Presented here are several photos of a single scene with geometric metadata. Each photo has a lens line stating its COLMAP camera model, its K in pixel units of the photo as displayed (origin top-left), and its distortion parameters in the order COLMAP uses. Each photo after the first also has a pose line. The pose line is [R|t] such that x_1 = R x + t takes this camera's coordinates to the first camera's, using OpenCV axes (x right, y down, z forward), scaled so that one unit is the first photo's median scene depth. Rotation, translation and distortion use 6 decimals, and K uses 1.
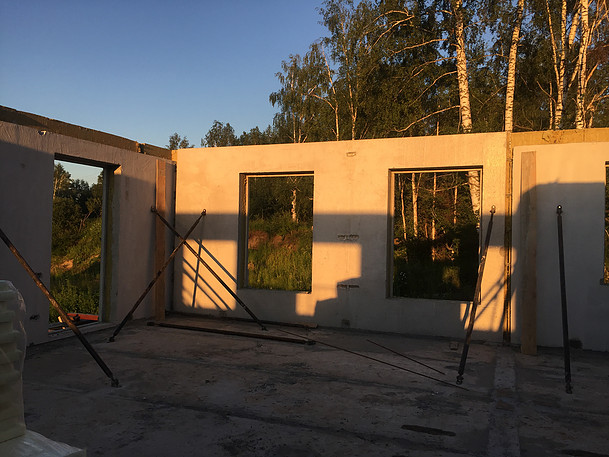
lens RADIAL K [[516.7, 0, 302.8], [0, 516.7, 227.4], [0, 0, 1]] dist [0.077246, -0.107075]
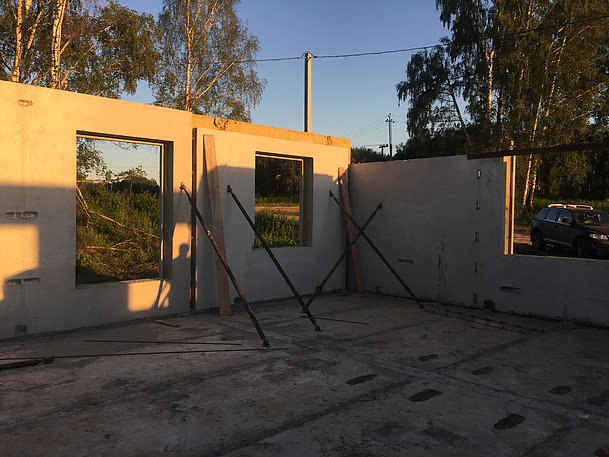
lens RADIAL K [[516.7, 0, 302.8], [0, 516.7, 227.4], [0, 0, 1]] dist [0.077246, -0.107075]
pose [[0.427718, -0.042369, 0.902919, -0.682953], [-0.009266, 0.998643, 0.051250, -0.011661], [-0.903865, -0.030287, 0.426745, 0.494084]]
